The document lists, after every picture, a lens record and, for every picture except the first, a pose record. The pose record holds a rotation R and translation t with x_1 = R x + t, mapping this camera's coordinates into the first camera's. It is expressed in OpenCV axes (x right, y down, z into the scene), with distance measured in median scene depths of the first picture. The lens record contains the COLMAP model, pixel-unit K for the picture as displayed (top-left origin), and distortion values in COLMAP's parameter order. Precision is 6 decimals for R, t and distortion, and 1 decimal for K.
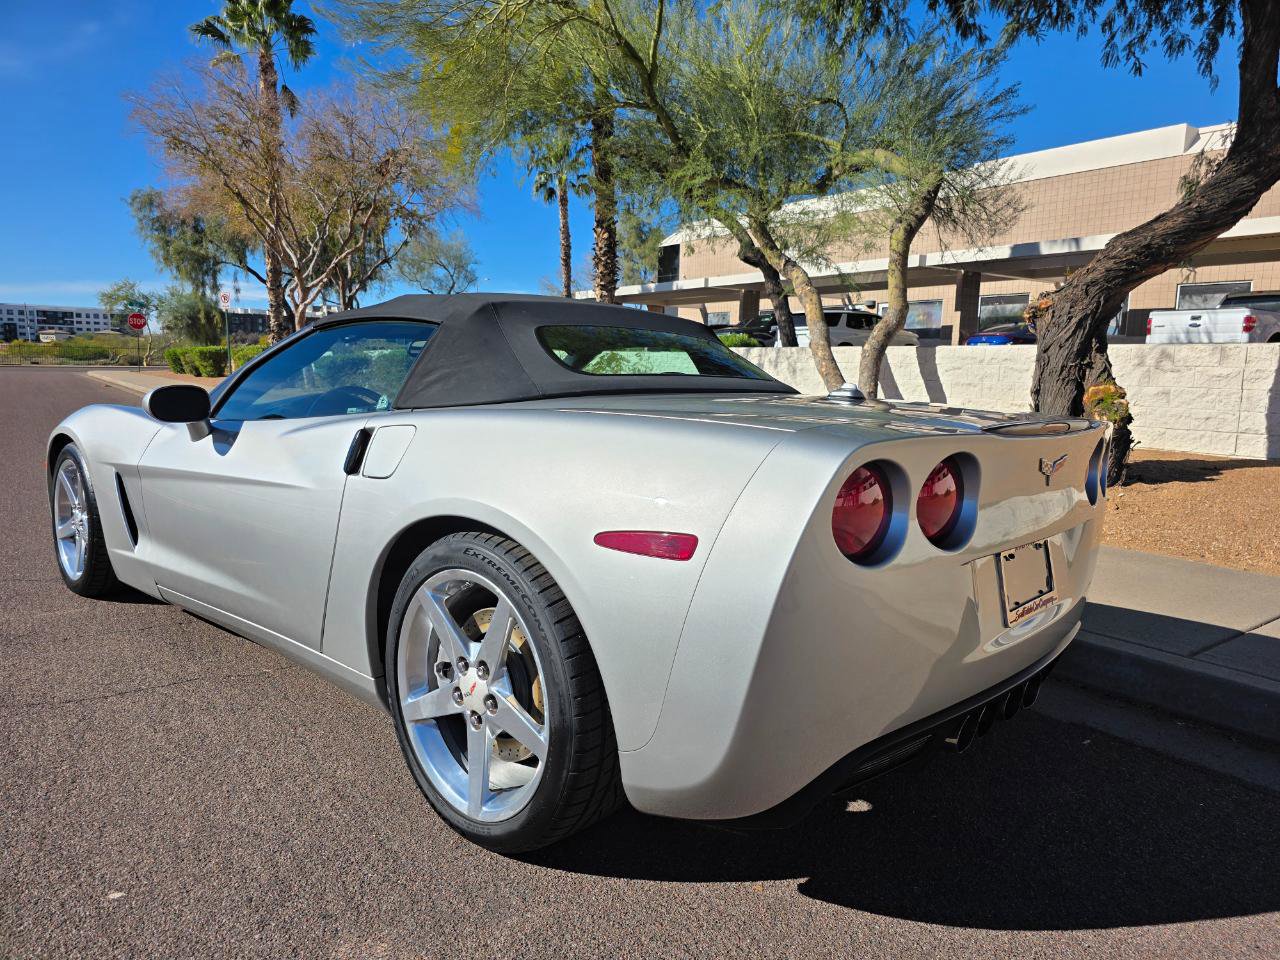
lens RADIAL K [[868.6, 0, 646.6], [0, 868.6, 479.6], [0, 0, 1]] dist [0.045957, -0.039425]
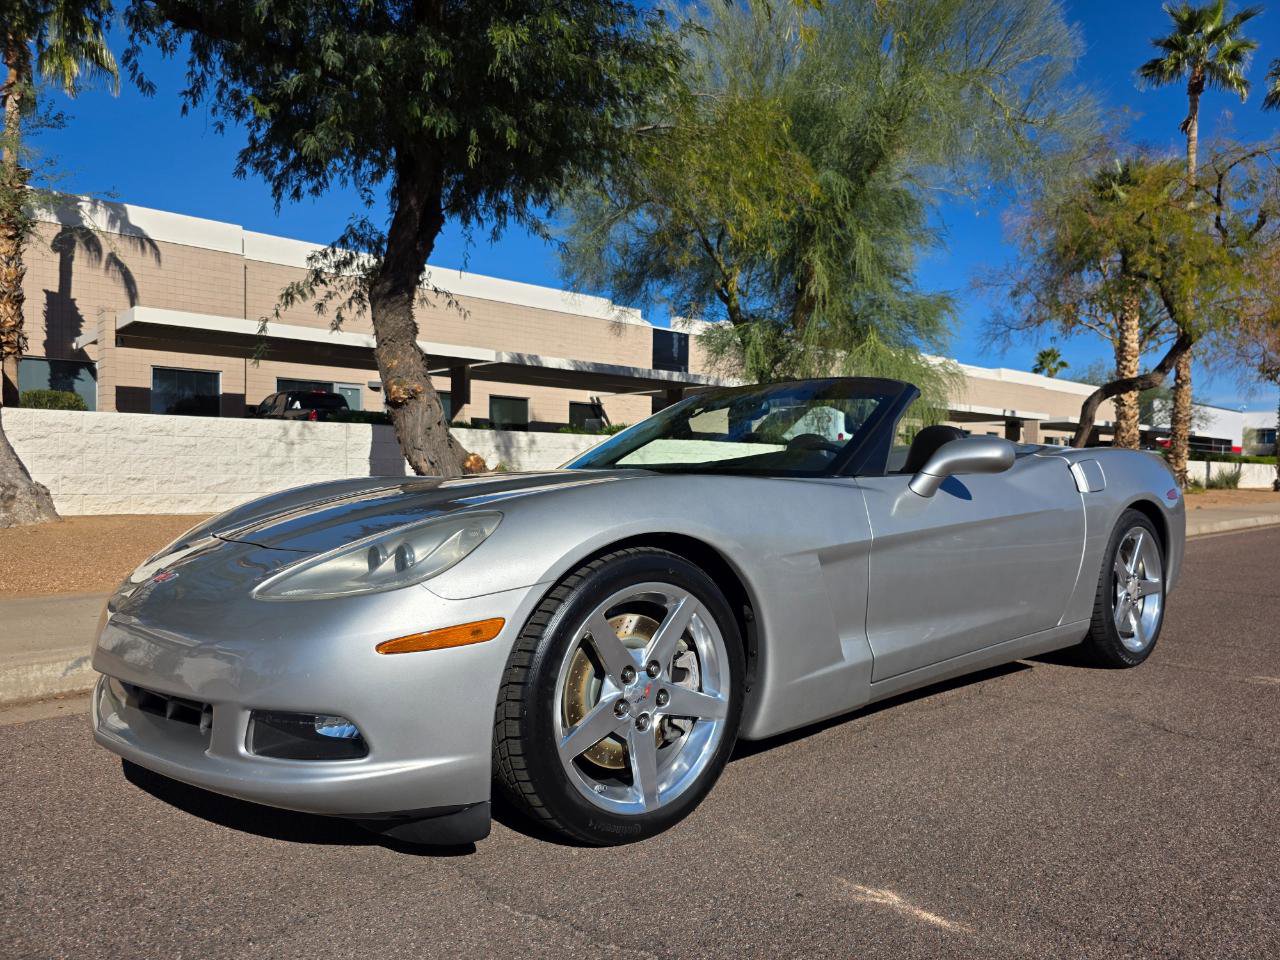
lens RADIAL K [[868.6, 0, 651.9], [0, 868.6, 480.3], [0, 0, 1]] dist [0.045957, -0.039425]
pose [[-0.114581, -0.034192, 0.992825, -0.642903], [0.112824, 0.992493, 0.047202, -0.080670], [-0.986986, 0.117423, -0.109863, 0.696078]]
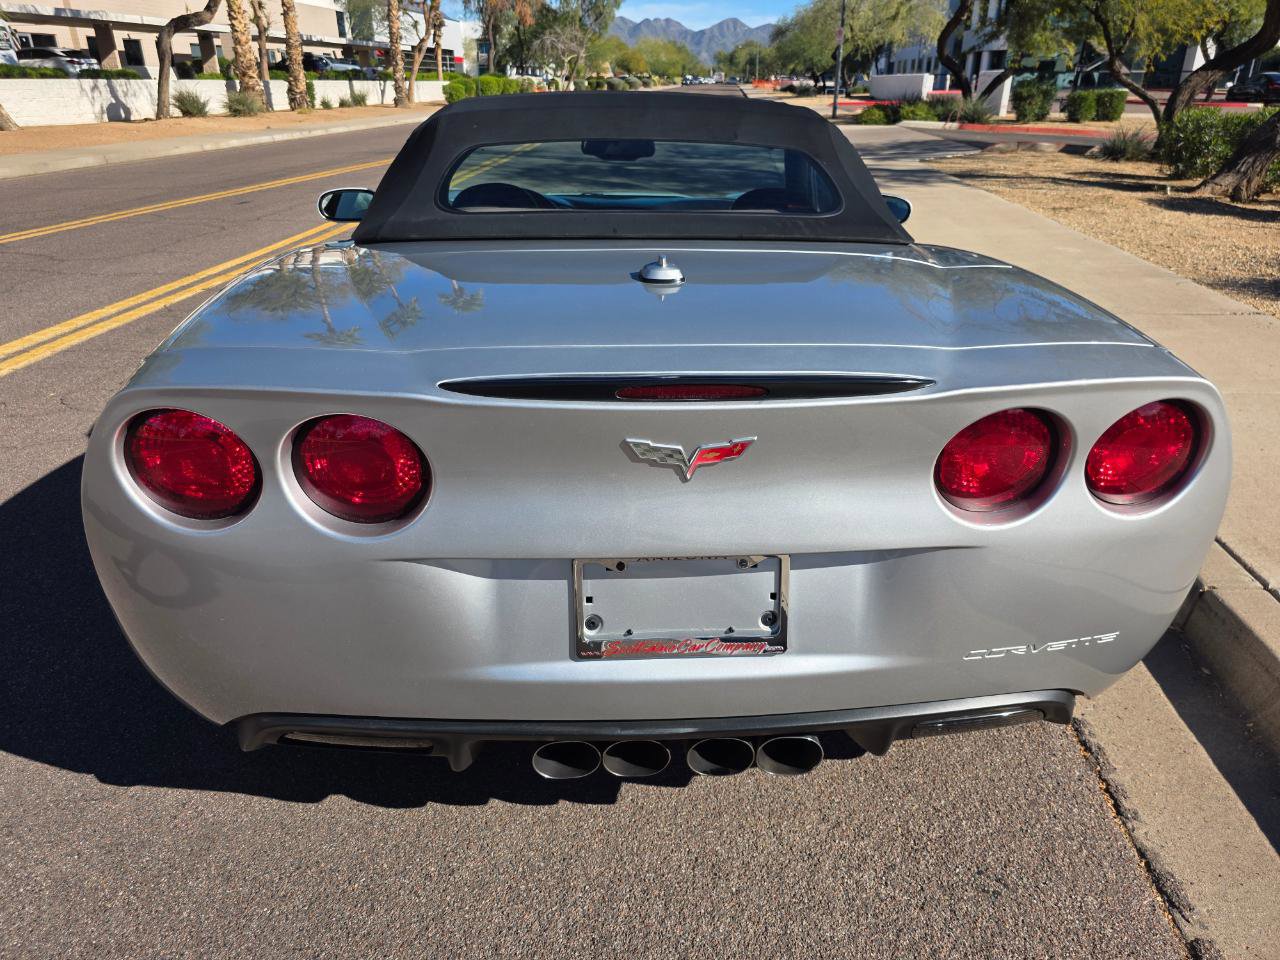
lens RADIAL K [[868.6, 0, 636.3], [0, 868.6, 483.5], [0, 0, 1]] dist [0.045957, -0.039425]
pose [[-0.740668, -0.297313, 0.602508, -1.679330], [0.072133, 0.856390, 0.511267, -0.146883], [-0.667987, 0.422140, -0.612855, 0.578718]]
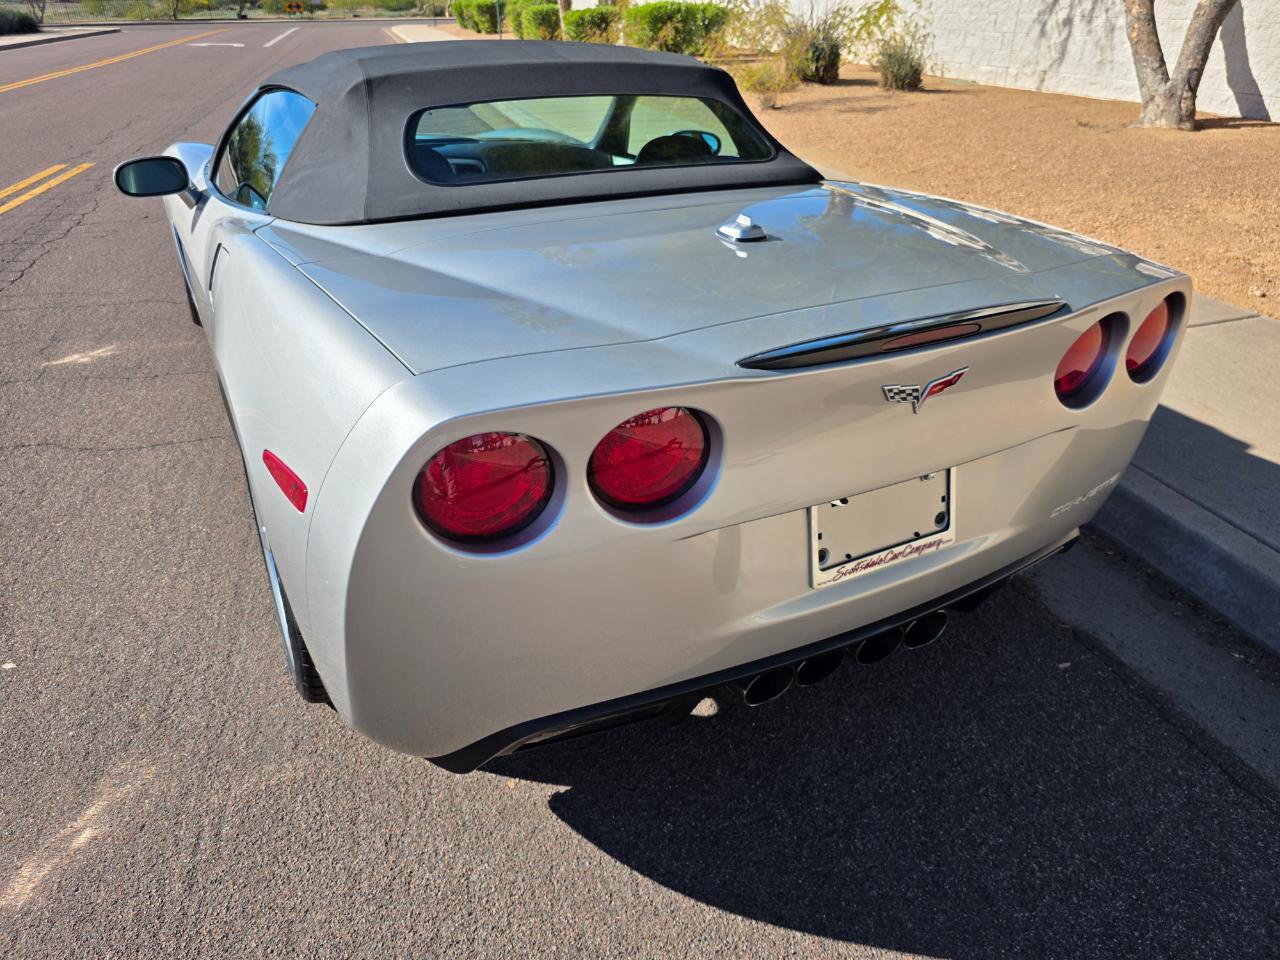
lens RADIAL K [[868.6, 0, 628.3], [0, 868.6, 481.0], [0, 0, 1]] dist [0.045957, -0.039425]
pose [[0.938743, 0.144029, -0.313077, 0.109643], [-0.020819, 0.930518, 0.365654, -0.045922], [0.343989, -0.336737, 0.876516, 0.064730]]
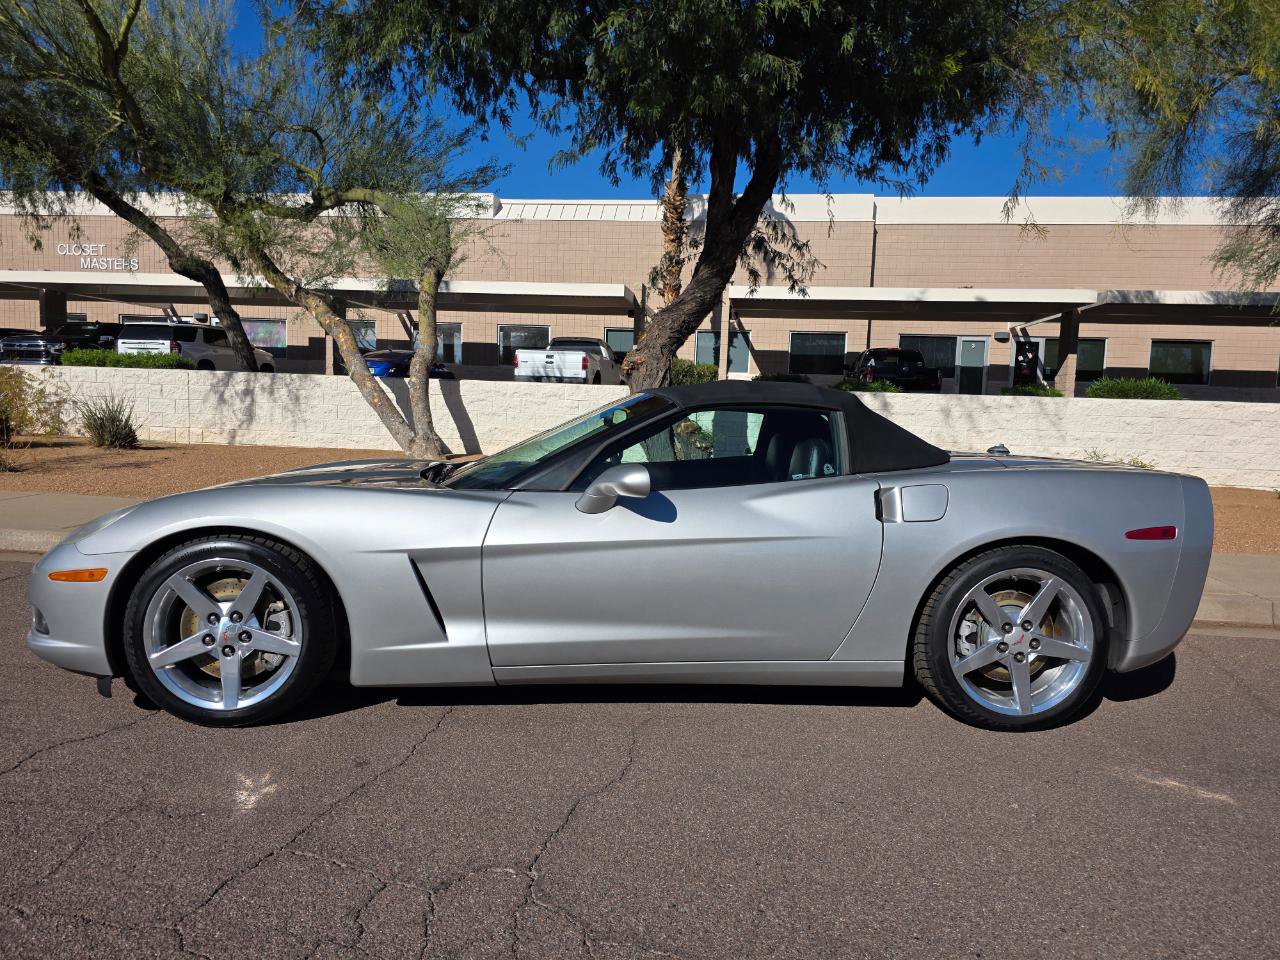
lens RADIAL K [[868.6, 0, 639.1], [0, 868.6, 477.0], [0, 0, 1]] dist [0.045957, -0.039425]
pose [[0.689736, -0.062238, 0.721381, -0.429836], [0.075293, 0.997063, 0.014033, -0.034218], [-0.720135, 0.044636, 0.692397, 0.076793]]
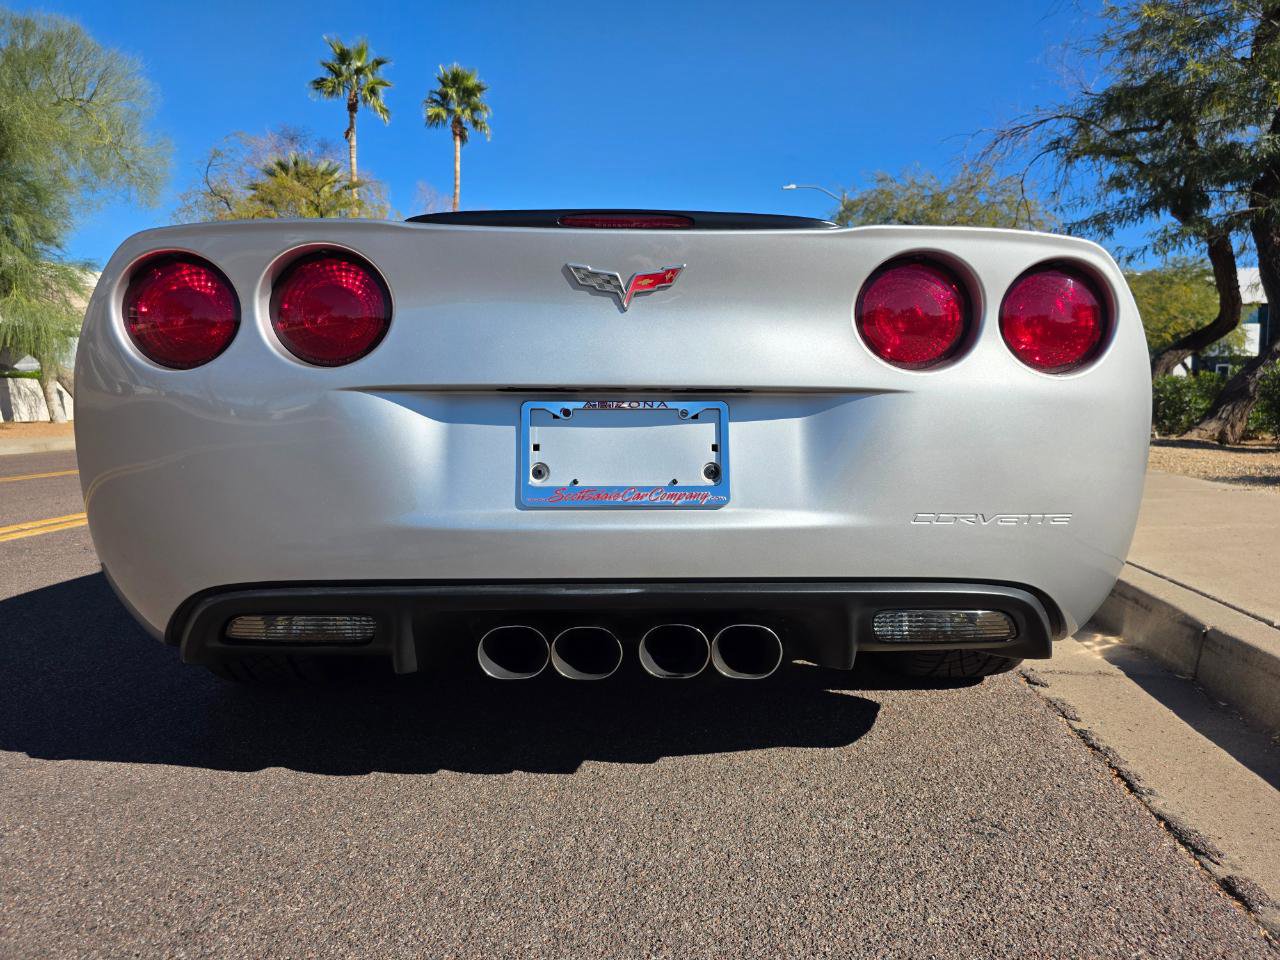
lens RADIAL K [[868.6, 0, 638.8], [0, 868.6, 463.3], [0, 0, 1]] dist [0.045957, -0.039425]
pose [[-0.722306, -0.066378, 0.688381, -1.707893], [0.082968, 0.979877, 0.181543, -0.081265], [-0.686579, 0.188242, -0.702263, 0.596909]]
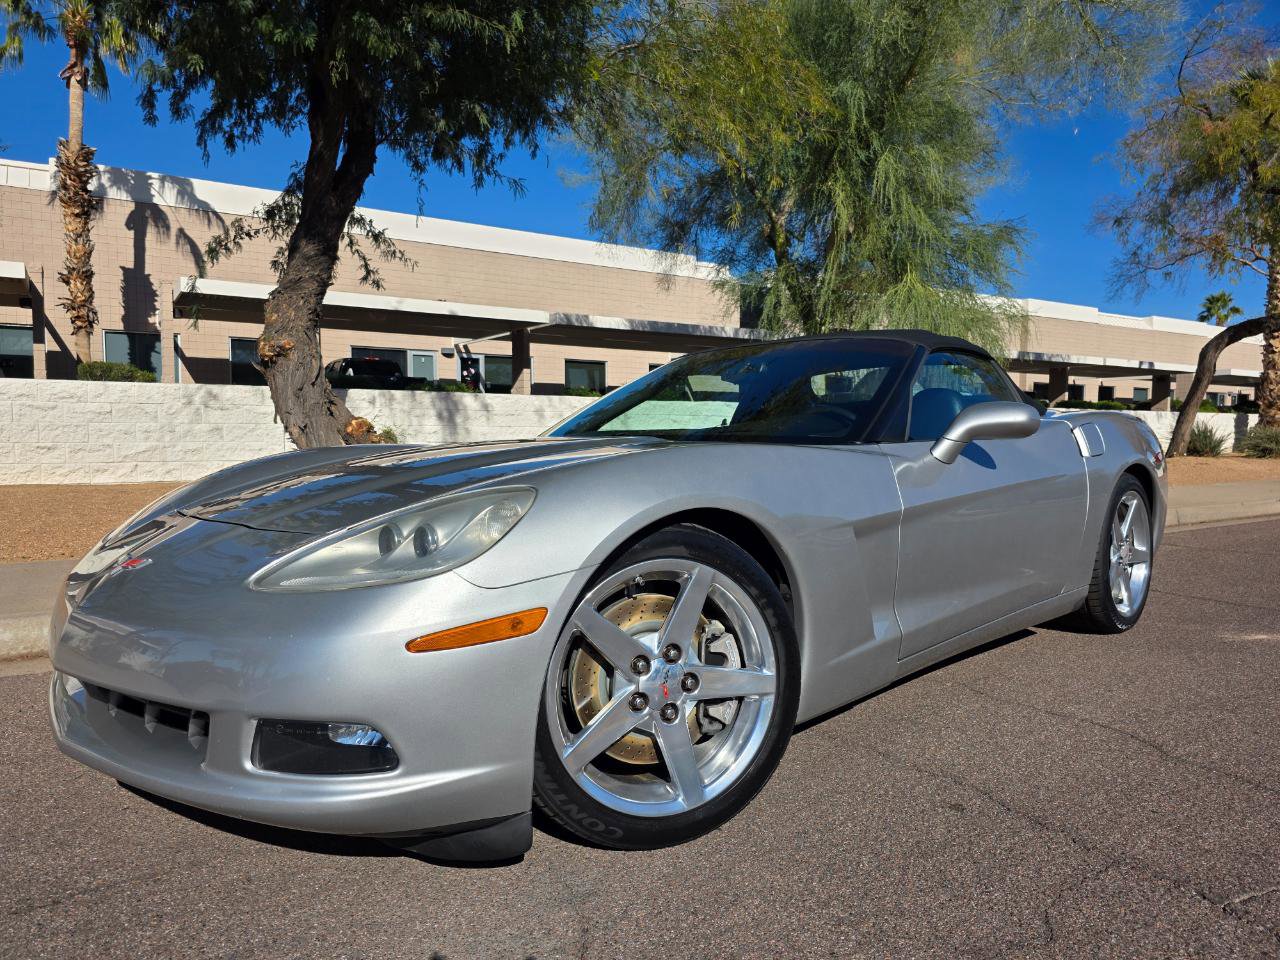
lens RADIAL K [[868.6, 0, 645.2], [0, 868.6, 483.5], [0, 0, 1]] dist [0.045957, -0.039425]
pose [[0.049796, -0.077404, 0.995756, -0.504313], [0.126285, 0.989479, 0.070601, -0.044103], [-0.990743, 0.122233, 0.059047, 0.439573]]
